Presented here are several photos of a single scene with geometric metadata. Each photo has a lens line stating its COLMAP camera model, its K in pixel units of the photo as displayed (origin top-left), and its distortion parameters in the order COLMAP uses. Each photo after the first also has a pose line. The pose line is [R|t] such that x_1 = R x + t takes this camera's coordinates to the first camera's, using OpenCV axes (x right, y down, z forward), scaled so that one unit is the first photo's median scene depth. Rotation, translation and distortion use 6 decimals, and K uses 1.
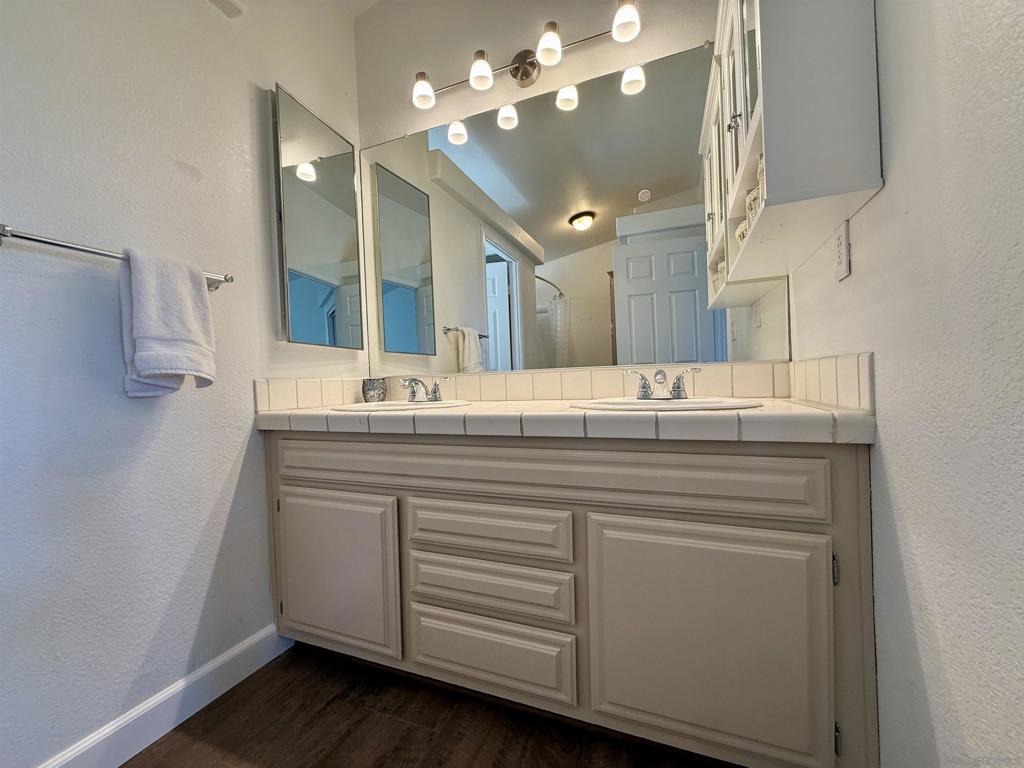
lens RADIAL K [[410.7, 0, 509.1], [0, 410.7, 384.3], [0, 0, 1]] dist [0.001737, -0.000099]
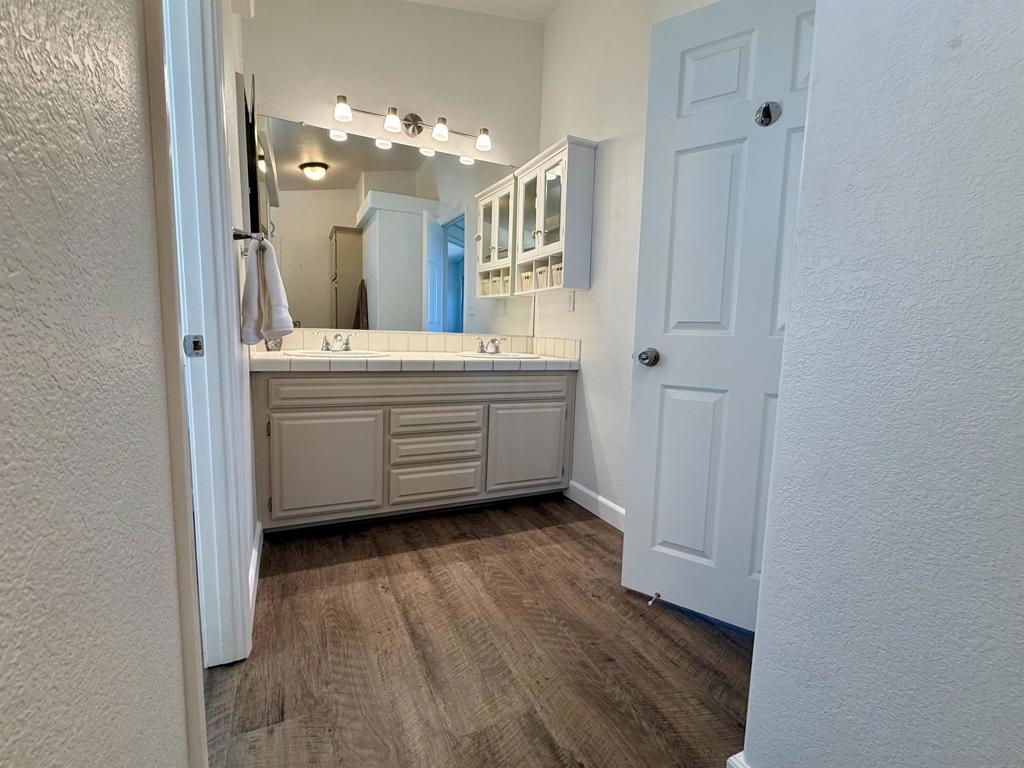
lens RADIAL K [[456.1, 0, 513.6], [0, 456.1, 385.6], [0, 0, 1]] dist [-0.000061, -0.000056]
pose [[0.671343, -0.034794, 0.740329, -1.277538], [-0.053762, 0.993980, 0.095468, -0.026113], [-0.739194, -0.103893, 0.665431, -0.598644]]
